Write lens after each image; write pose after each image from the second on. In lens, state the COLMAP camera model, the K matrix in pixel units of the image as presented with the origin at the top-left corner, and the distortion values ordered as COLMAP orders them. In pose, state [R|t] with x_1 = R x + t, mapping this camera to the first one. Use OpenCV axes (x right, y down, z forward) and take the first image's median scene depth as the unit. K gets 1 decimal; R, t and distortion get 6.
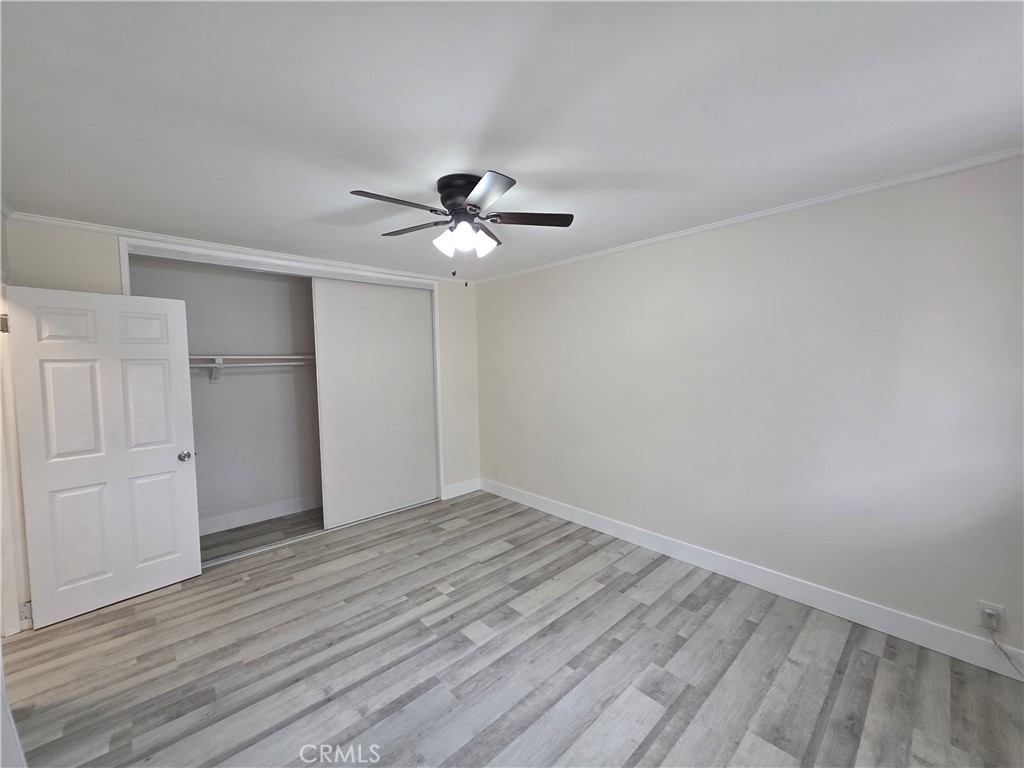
lens RADIAL K [[407.1, 0, 509.2], [0, 407.1, 383.5], [0, 0, 1]] dist [0.001073, 0.000173]
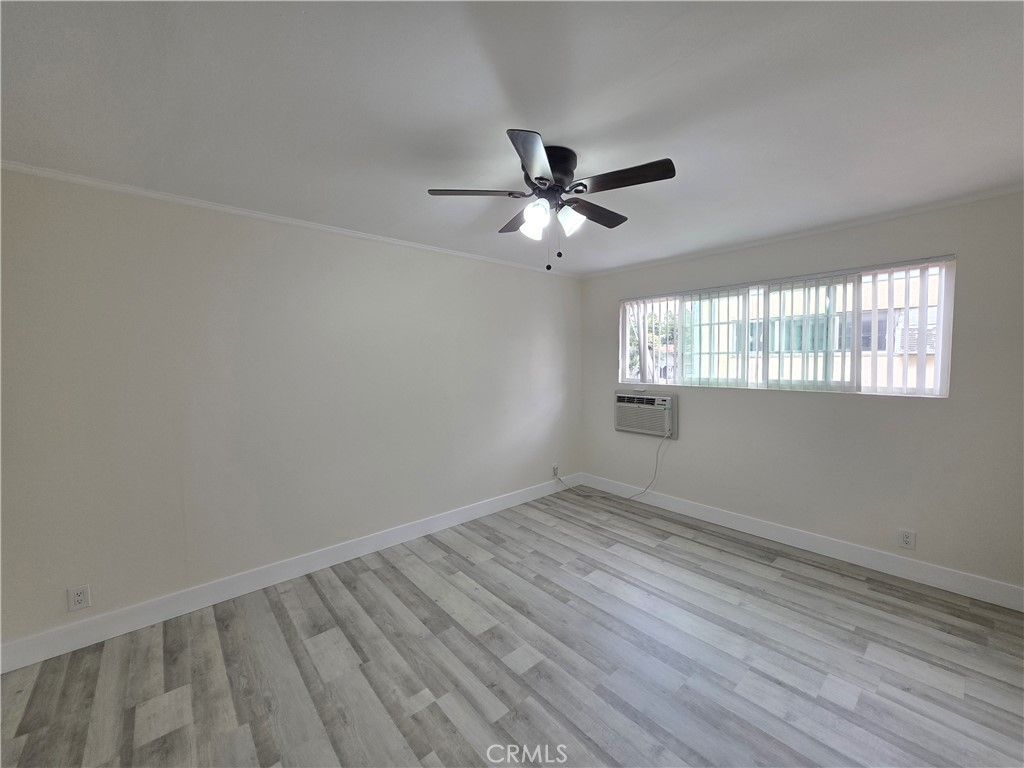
lens RADIAL K [[407.1, 0, 509.2], [0, 407.1, 383.5], [0, 0, 1]] dist [0.001073, 0.000173]
pose [[0.033379, -0.042060, 0.998557, -0.832291], [0.070520, 0.996723, 0.039626, -0.018399], [-0.996952, 0.069095, 0.036235, 0.853218]]
